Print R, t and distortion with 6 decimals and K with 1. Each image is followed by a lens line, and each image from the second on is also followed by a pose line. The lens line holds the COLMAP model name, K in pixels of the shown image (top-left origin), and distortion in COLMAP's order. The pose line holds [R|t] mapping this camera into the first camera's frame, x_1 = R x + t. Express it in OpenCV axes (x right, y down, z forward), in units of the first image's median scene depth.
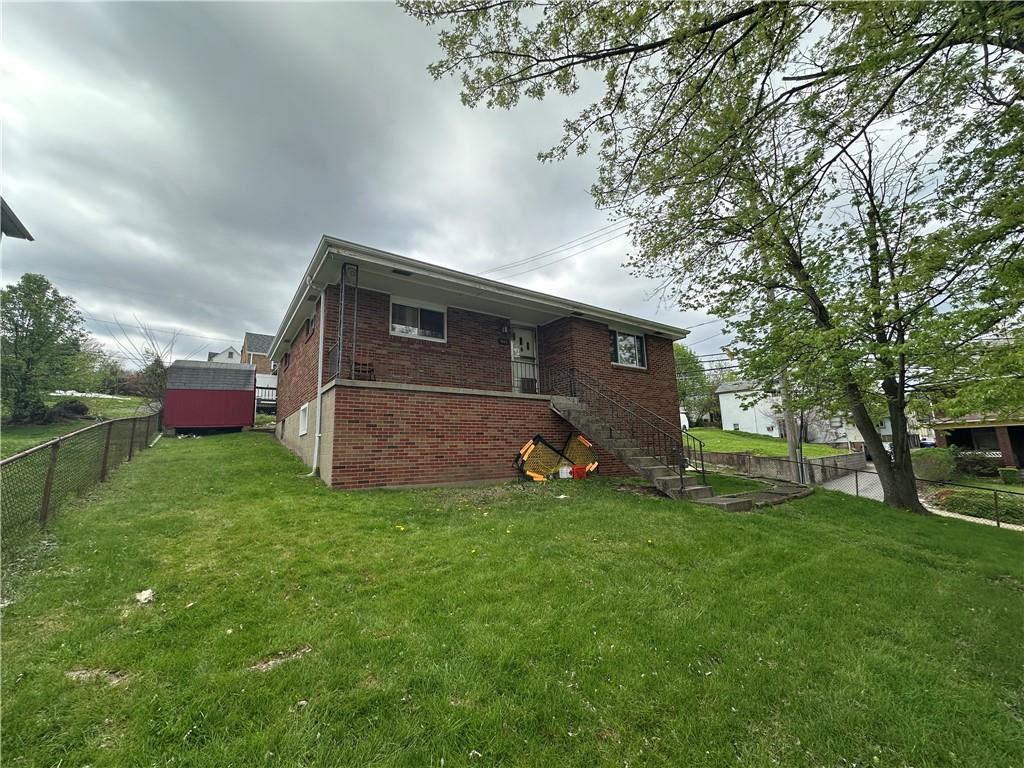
lens RADIAL K [[405.4, 0, 512.0], [0, 405.4, 386.3], [0, 0, 1]] dist [-0.001918, -0.000274]
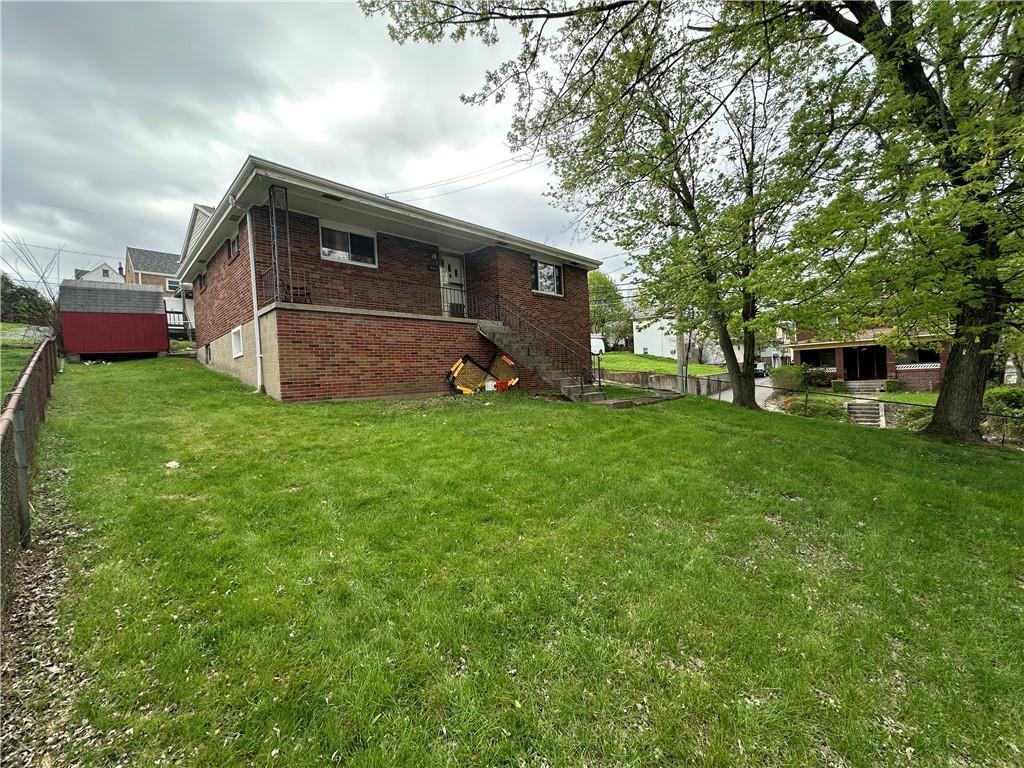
lens RADIAL K [[405.4, 0, 512.0], [0, 405.4, 386.3], [0, 0, 1]] dist [-0.001918, -0.000274]
pose [[0.984611, -0.024985, 0.172967, -0.008822], [-0.006151, 0.984159, 0.177180, 0.005858], [-0.174654, -0.175517, 0.968860, -0.134785]]
